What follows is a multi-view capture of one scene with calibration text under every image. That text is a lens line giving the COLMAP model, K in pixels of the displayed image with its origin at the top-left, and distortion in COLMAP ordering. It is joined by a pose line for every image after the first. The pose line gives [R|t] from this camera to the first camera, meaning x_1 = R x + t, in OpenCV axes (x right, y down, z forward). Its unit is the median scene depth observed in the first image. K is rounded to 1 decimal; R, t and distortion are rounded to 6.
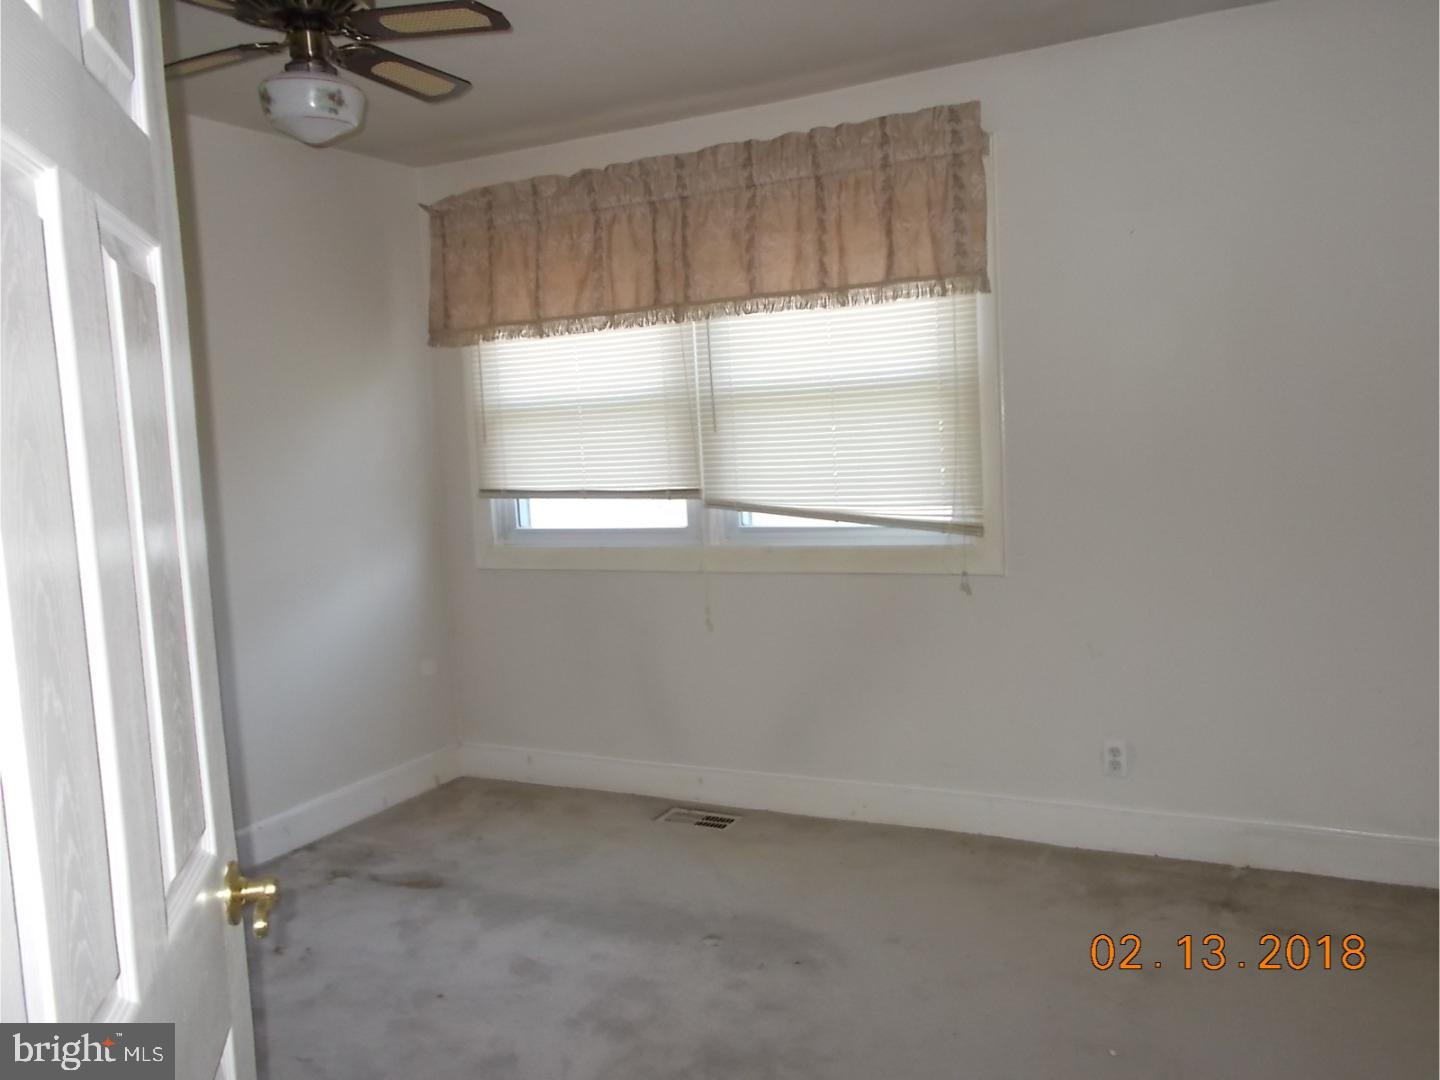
lens RADIAL K [[1266.0, 0, 720.0], [0, 1266.0, 540.0], [0, 0, 1]] dist [0.085230, 0.007835]
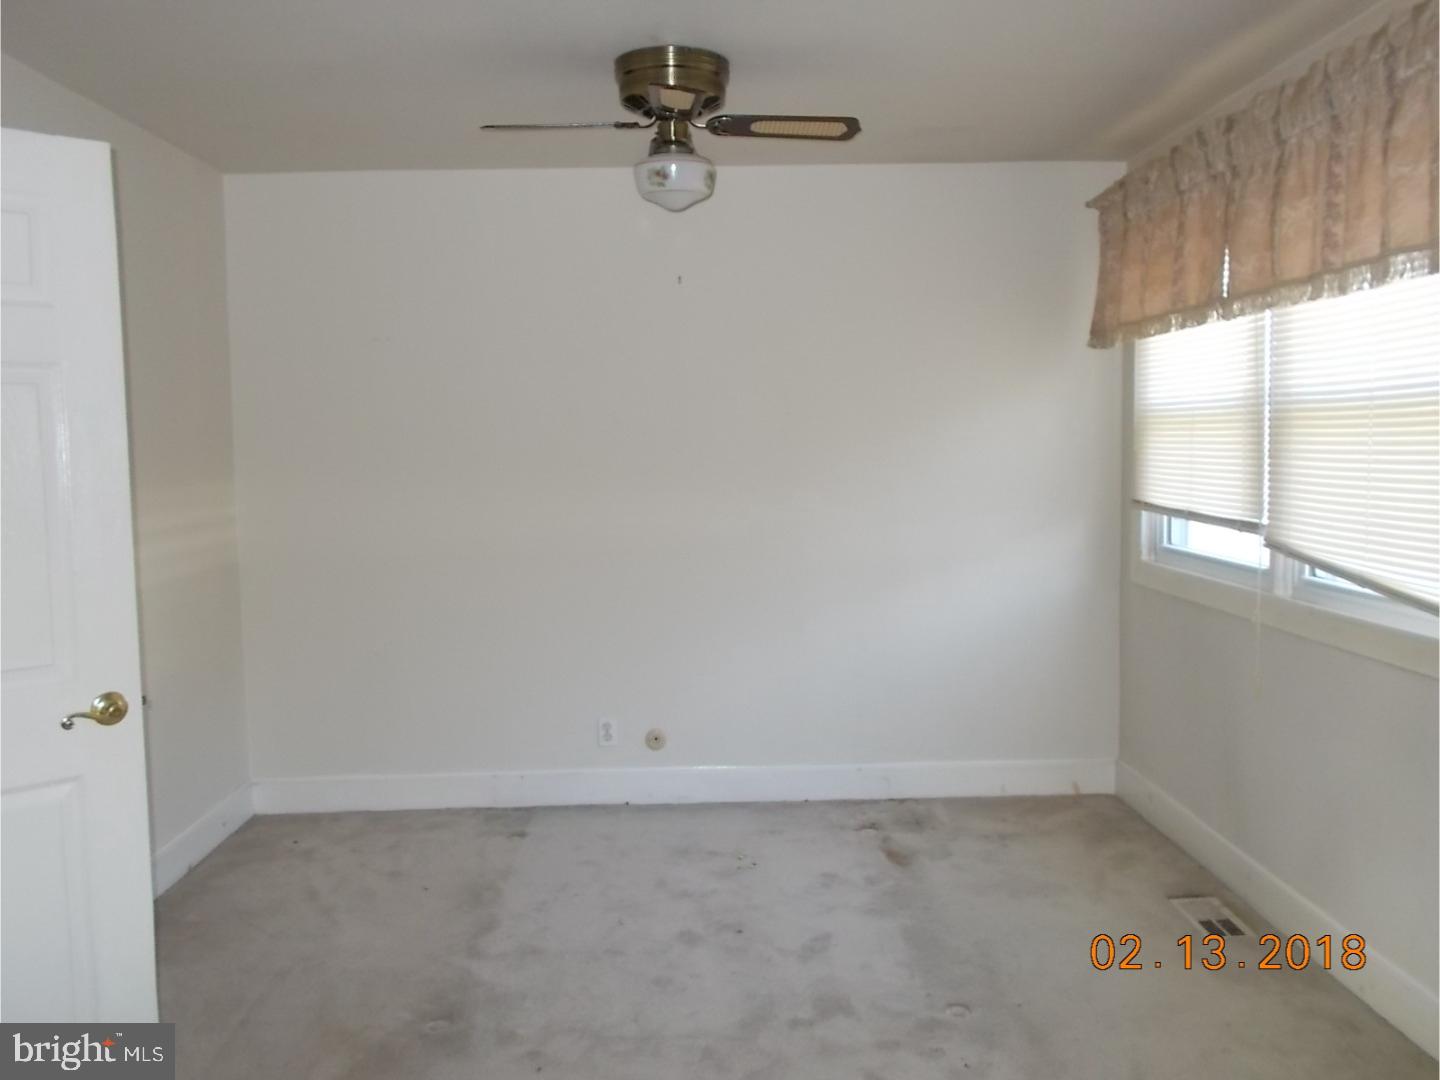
lens RADIAL K [[1257.5, 0, 720.0], [0, 1257.5, 540.0], [0, 0, 1]] dist [0.051761, 0.000876]
pose [[0.465724, 0.121997, -0.876480, 0.556721], [-0.093694, 0.991682, 0.088247, -0.071747], [0.879956, 0.041023, 0.473281, 0.328681]]
